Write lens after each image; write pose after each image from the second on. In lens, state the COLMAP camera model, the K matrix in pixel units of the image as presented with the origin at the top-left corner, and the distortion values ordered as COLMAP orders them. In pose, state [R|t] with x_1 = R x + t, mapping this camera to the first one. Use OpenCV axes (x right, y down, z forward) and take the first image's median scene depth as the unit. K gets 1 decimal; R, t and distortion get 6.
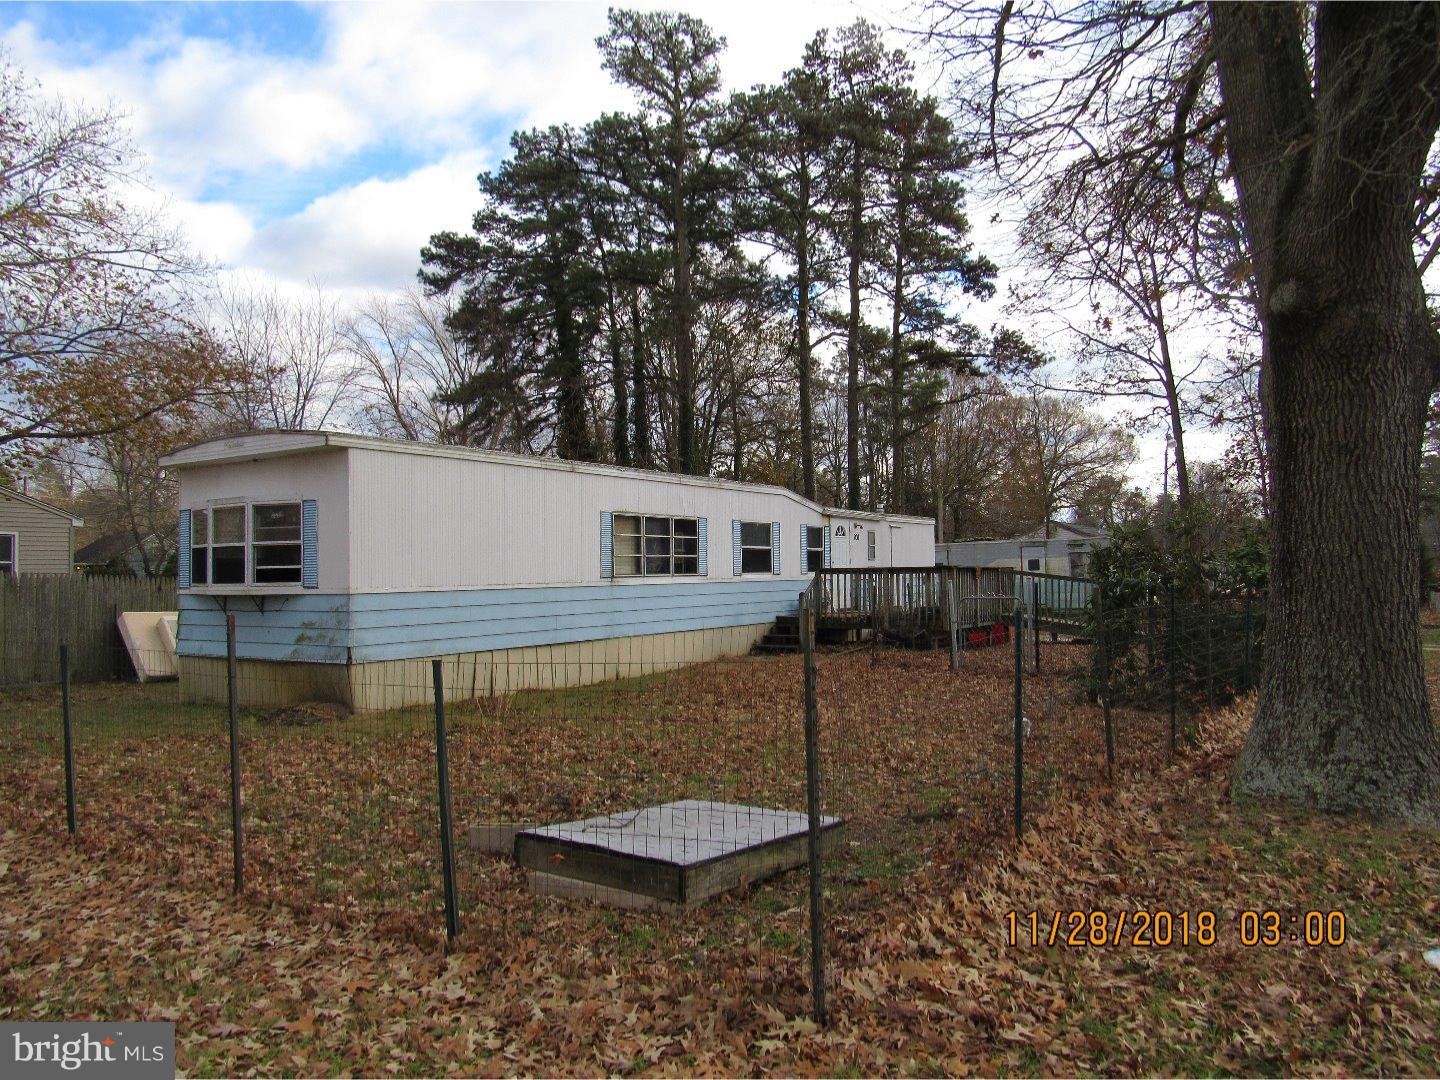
lens RADIAL K [[1024.9, 0, 720.0], [0, 1024.9, 540.0], [0, 0, 1]] dist [-0.023173, -0.000687]
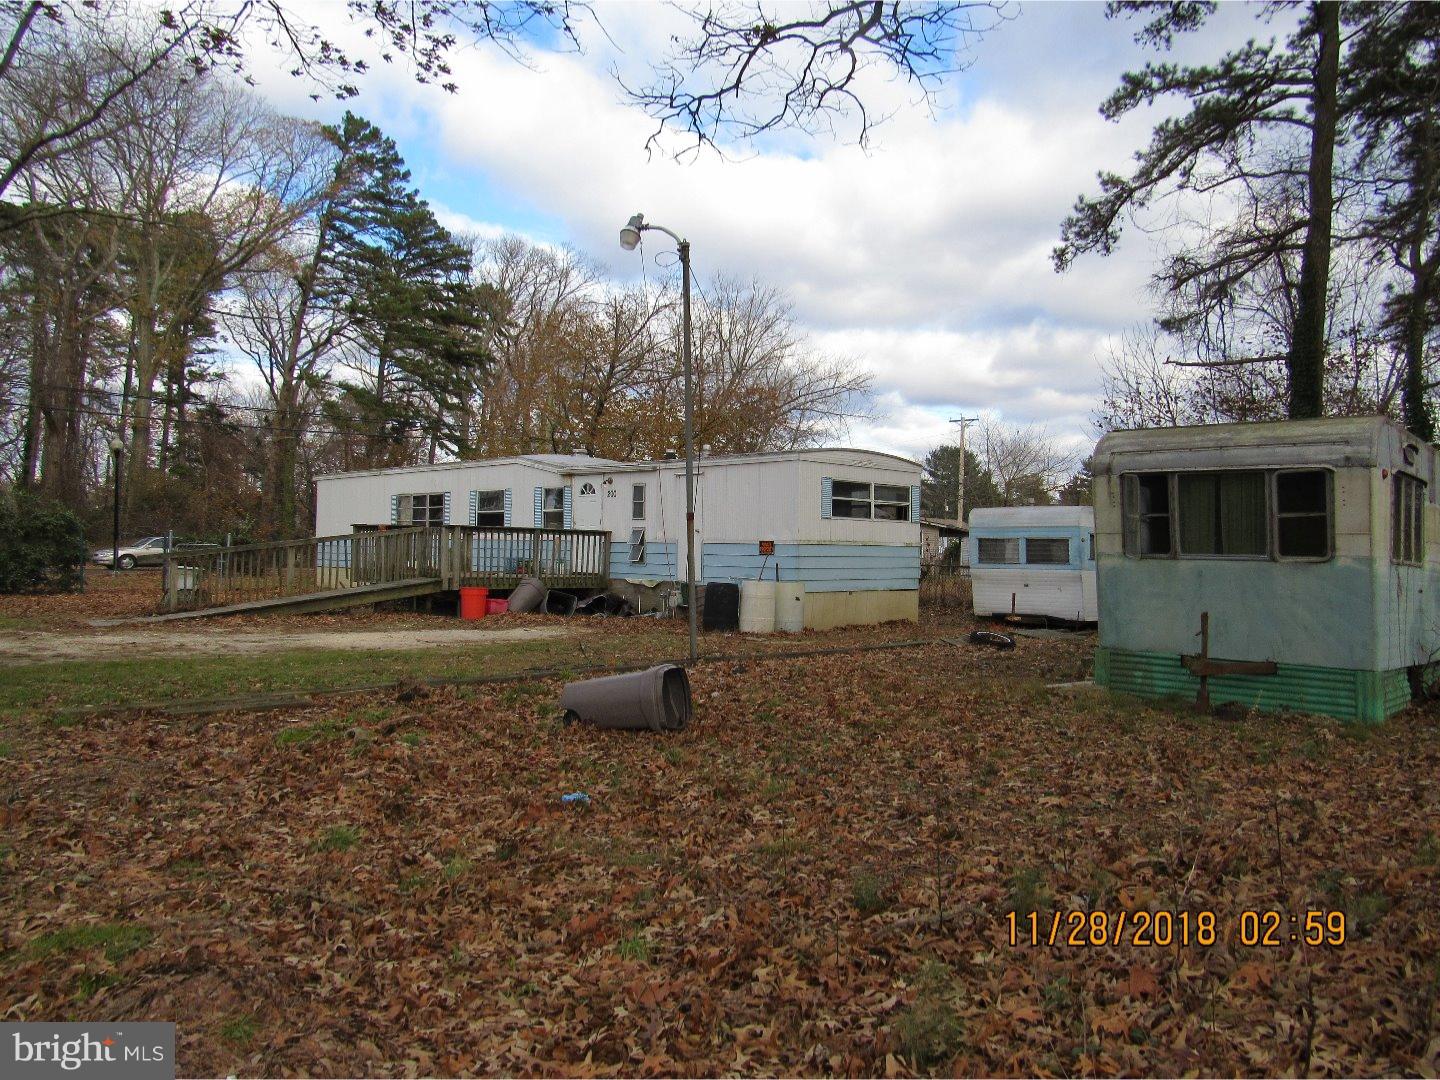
lens RADIAL K [[1024.9, 0, 720.0], [0, 1024.9, 540.0], [0, 0, 1]] dist [-0.023173, -0.000687]
pose [[-0.265525, -0.013622, -0.964008, 1.014348], [0.000937, 0.999896, -0.014388, 0.052644], [0.964104, -0.004724, -0.265484, 1.411696]]
